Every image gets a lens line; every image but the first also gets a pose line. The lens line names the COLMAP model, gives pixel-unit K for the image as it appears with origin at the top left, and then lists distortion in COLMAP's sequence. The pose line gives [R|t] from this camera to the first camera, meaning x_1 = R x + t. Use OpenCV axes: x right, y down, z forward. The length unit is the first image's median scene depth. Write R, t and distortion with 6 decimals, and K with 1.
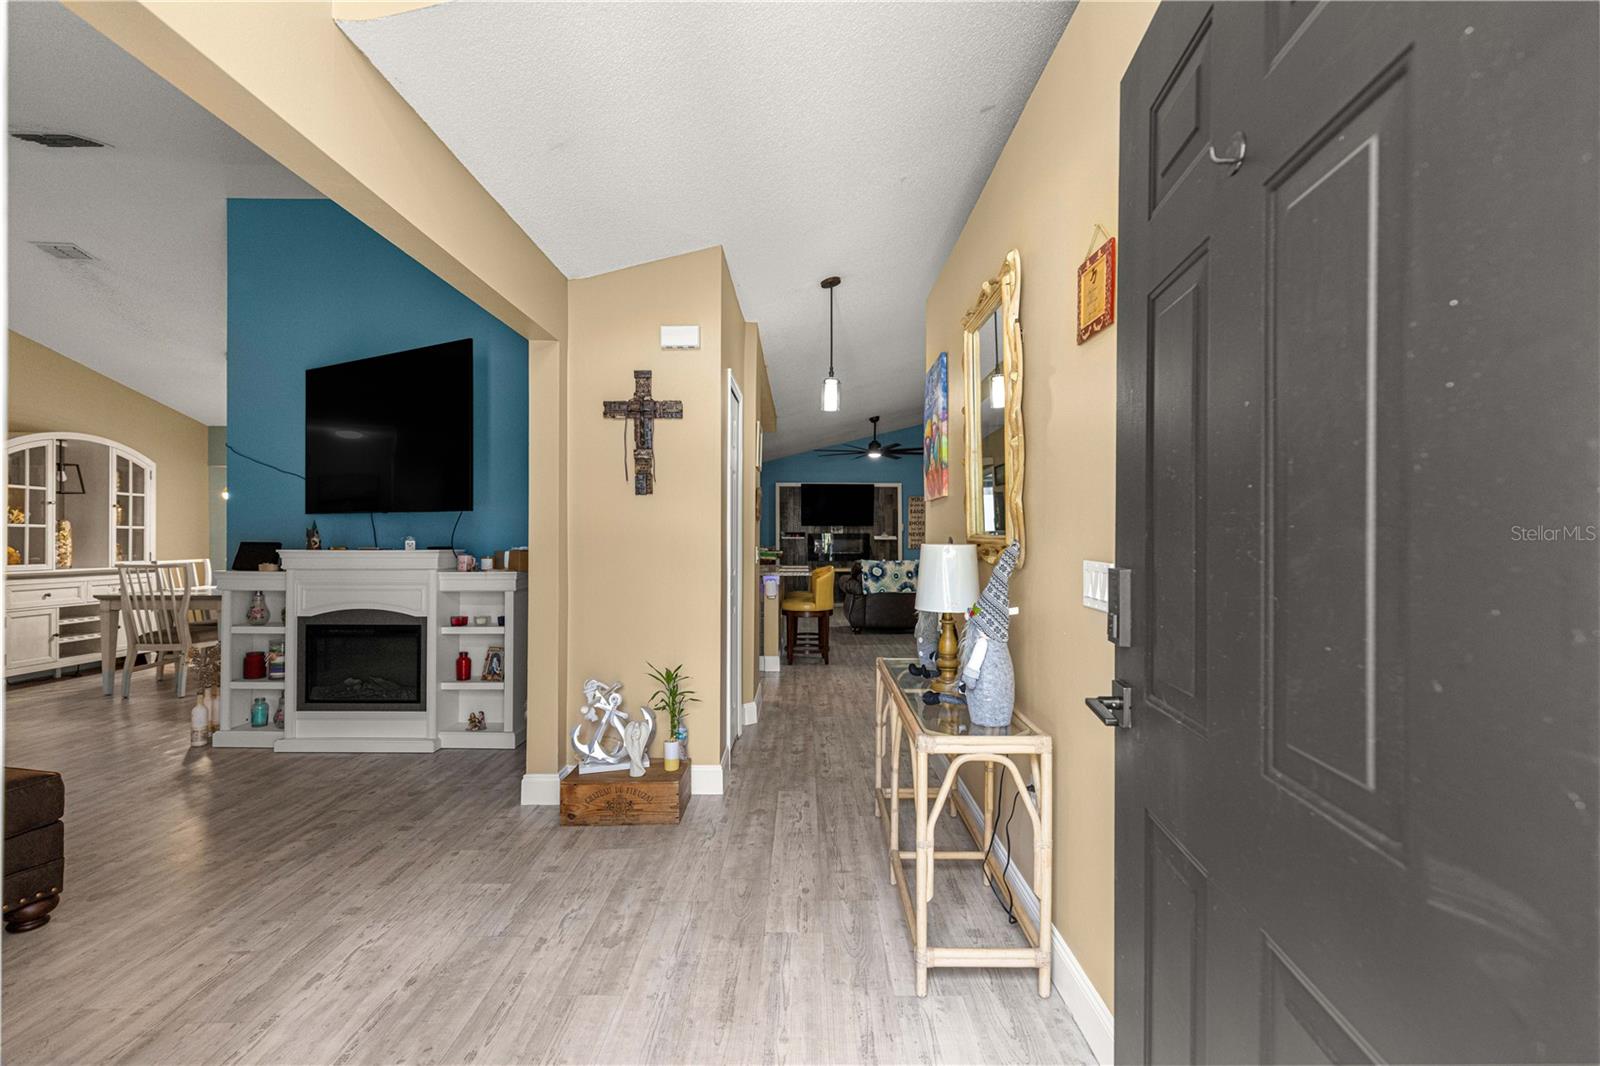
lens RADIAL K [[720.5, 0, 801.4], [0, 720.5, 534.8], [0, 0, 1]] dist [0.007847, -0.000878]
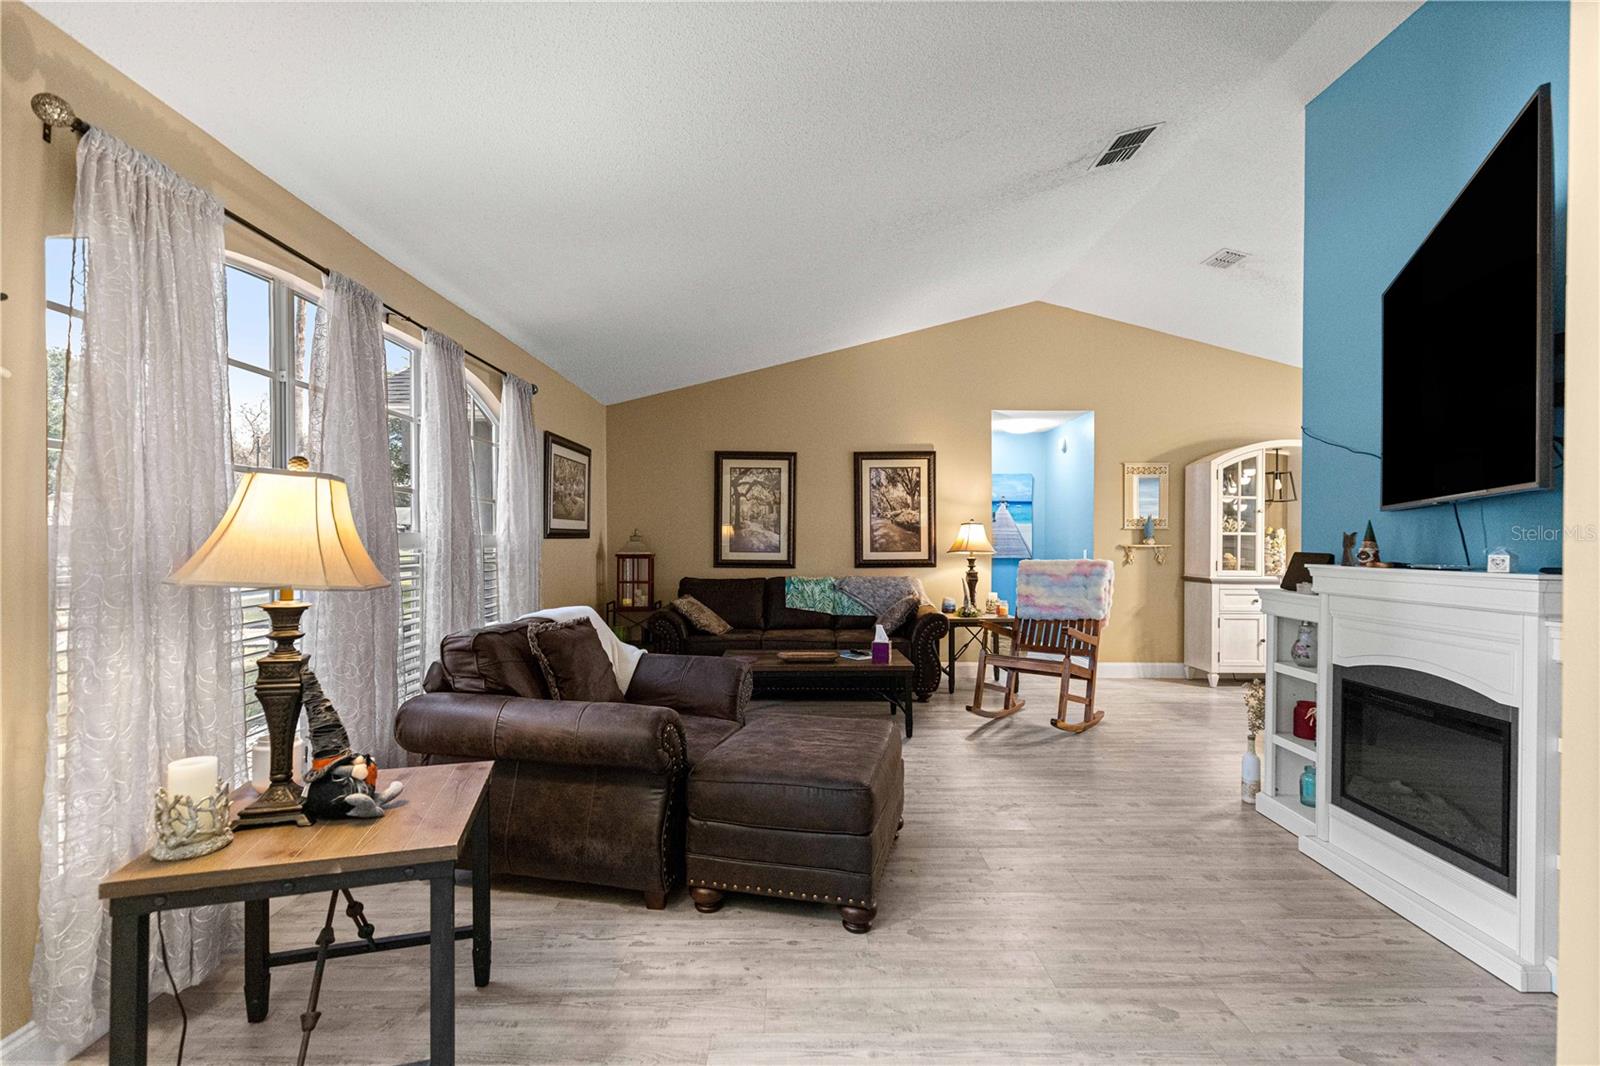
lens RADIAL K [[720.5, 0, 803.8], [0, 720.5, 543.5], [0, 0, 1]] dist [0.007847, -0.000878]
pose [[0.011309, 0.001358, -0.999935, -0.026963], [0.002039, 0.999997, 0.001381, -0.001108], [0.999934, -0.002054, 0.011307, 0.497675]]
